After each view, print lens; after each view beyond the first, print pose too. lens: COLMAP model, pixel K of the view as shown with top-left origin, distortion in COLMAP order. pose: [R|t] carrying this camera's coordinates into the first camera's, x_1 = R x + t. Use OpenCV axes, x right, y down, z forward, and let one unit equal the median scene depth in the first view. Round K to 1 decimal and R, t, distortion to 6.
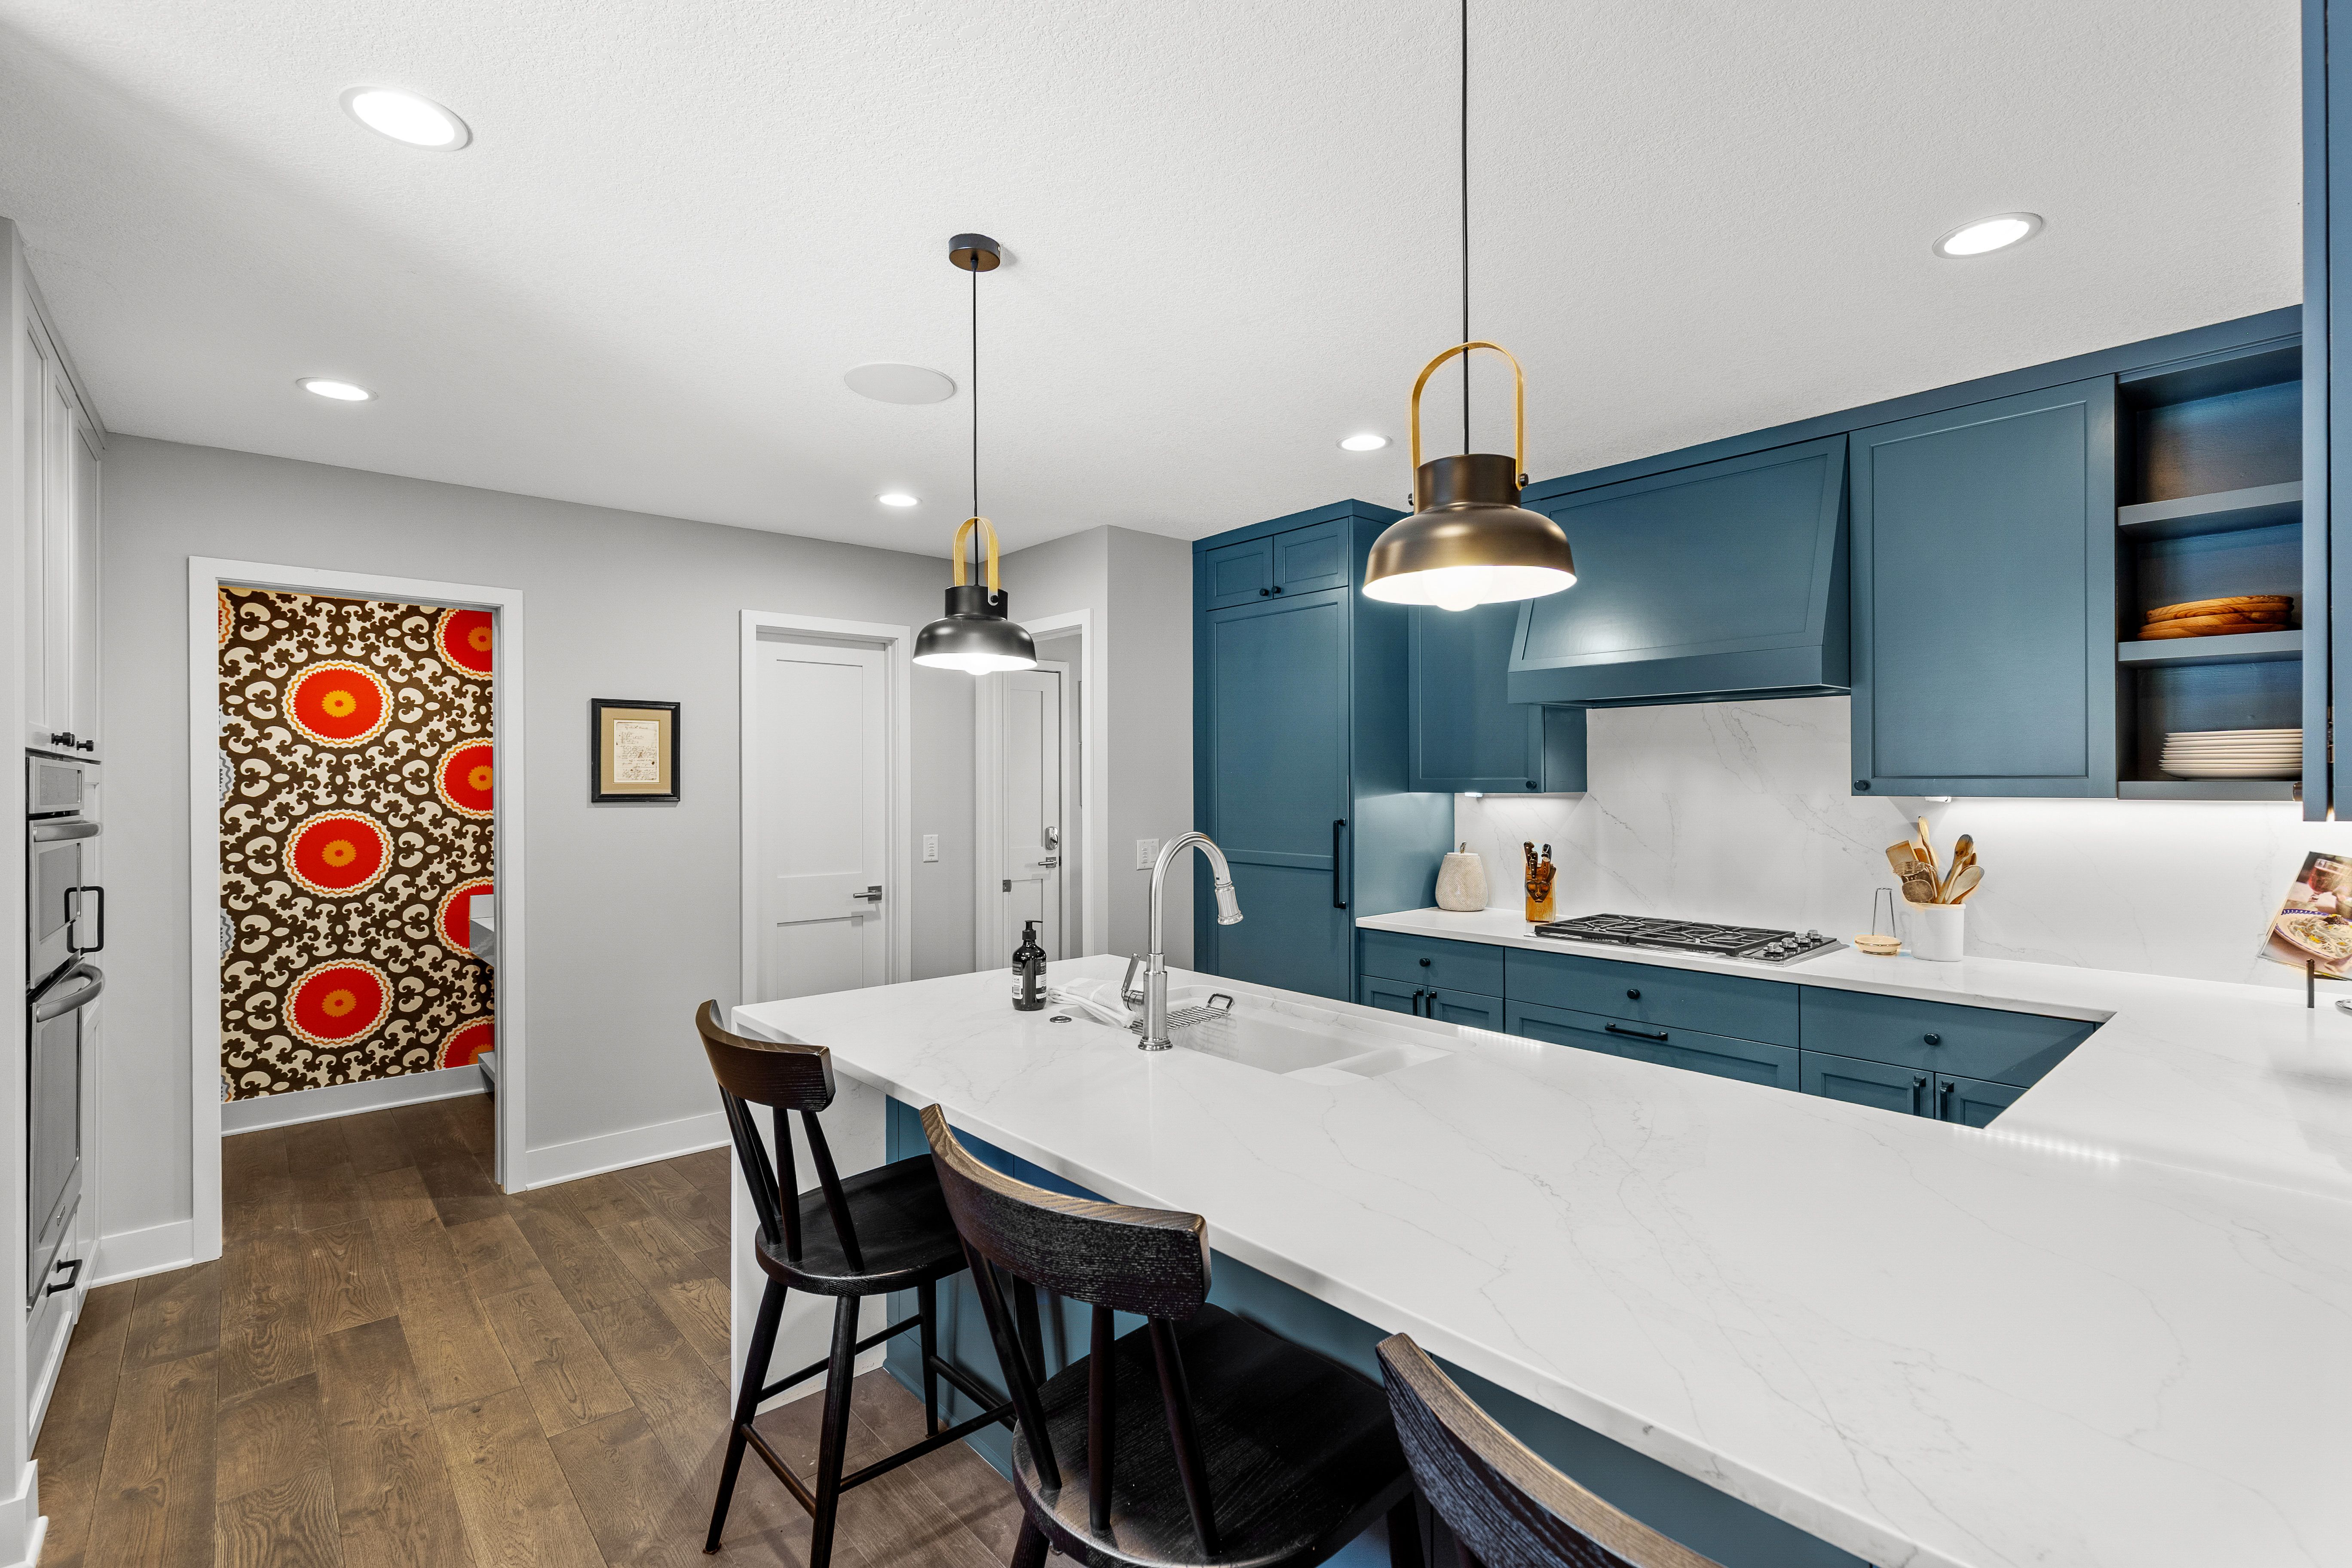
lens RADIAL K [[1070.7, 0, 1128.2], [0, 1070.7, 782.6], [0, 0, 1]] dist [0.011635, -0.000212]
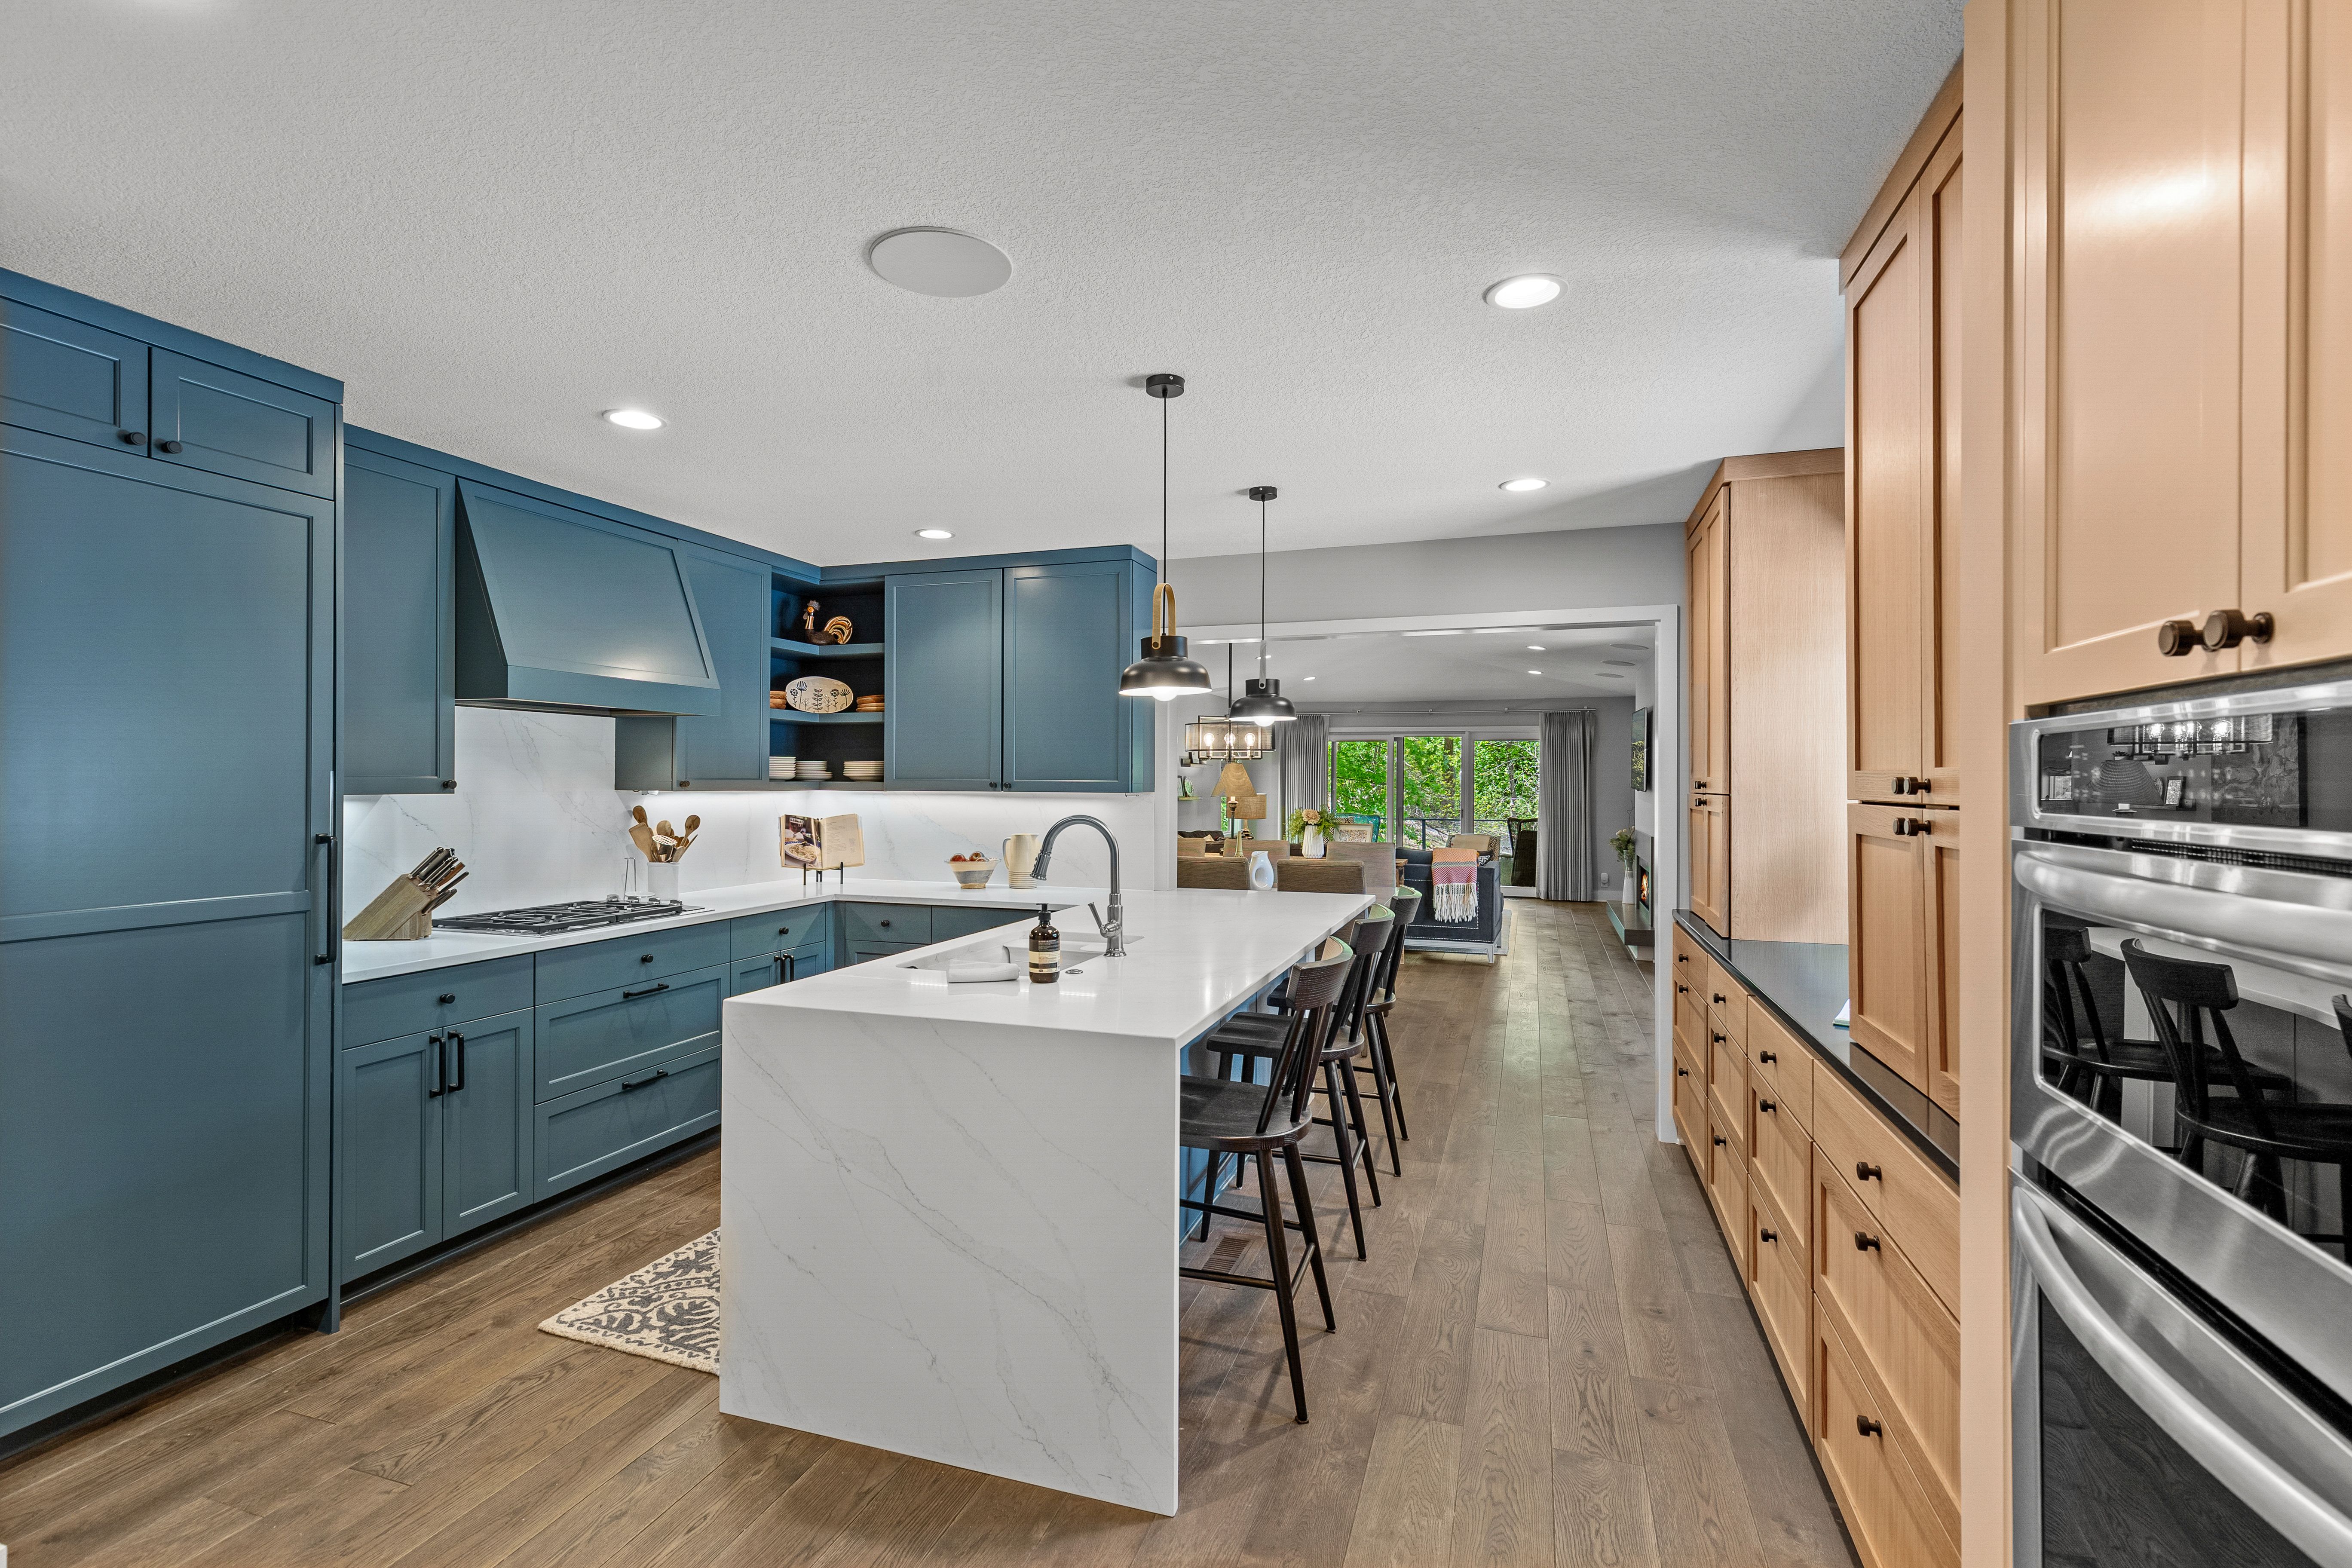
lens RADIAL K [[1070.7, 0, 1171.9], [0, 1070.7, 783.0], [0, 0, 1]] dist [0.011635, -0.000212]
pose [[-0.515071, 0.003432, 0.857141, -0.858748], [0.006095, 0.999981, -0.000342, 0.005706], [-0.857126, 0.005048, -0.515082, 1.118385]]
